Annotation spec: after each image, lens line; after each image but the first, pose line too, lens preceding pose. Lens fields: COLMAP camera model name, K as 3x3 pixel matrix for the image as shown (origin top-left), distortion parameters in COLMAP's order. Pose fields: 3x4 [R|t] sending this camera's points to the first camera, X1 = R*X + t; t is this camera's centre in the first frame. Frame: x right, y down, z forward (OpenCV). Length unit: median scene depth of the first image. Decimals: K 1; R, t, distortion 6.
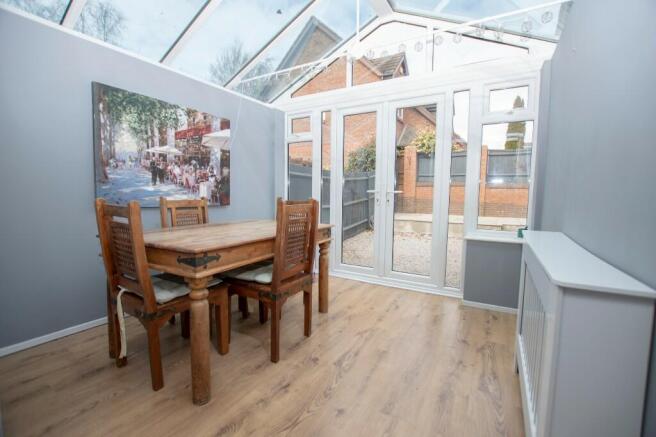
lens RADIAL K [[290.4, 0, 328.1], [0, 290.4, 217.9], [0, 0, 1]] dist [0.000924, 0.000091]
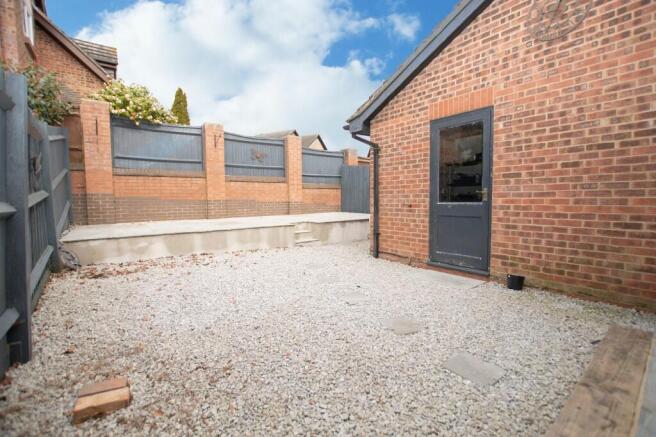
lens RADIAL K [[290.4, 0, 329.1], [0, 290.4, 215.8], [0, 0, 1]] dist [0.000924, 0.000091]
pose [[0.389098, -0.068439, 0.918650, -0.056689], [0.093706, 0.995004, 0.034437, -0.010495], [-0.916418, 0.072683, 0.393568, 0.406353]]
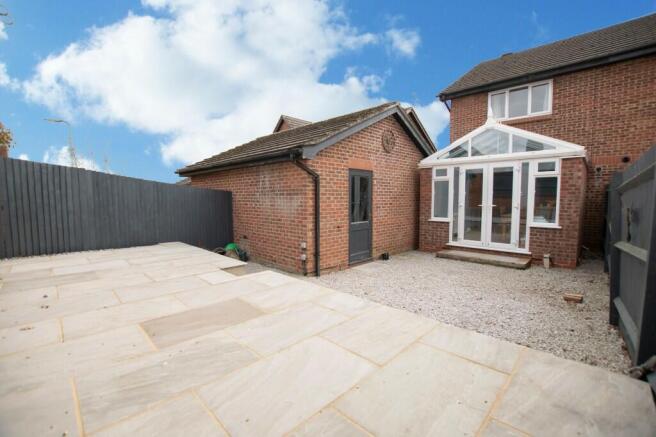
lens RADIAL K [[290.4, 0, 328.2], [0, 290.4, 217.7], [0, 0, 1]] dist [0.000924, 0.000091]
pose [[-0.964540, -0.023630, 0.262876, 0.245143], [0.018074, 0.987733, 0.155102, -0.103826], [-0.263316, 0.154353, -0.952281, 0.997113]]
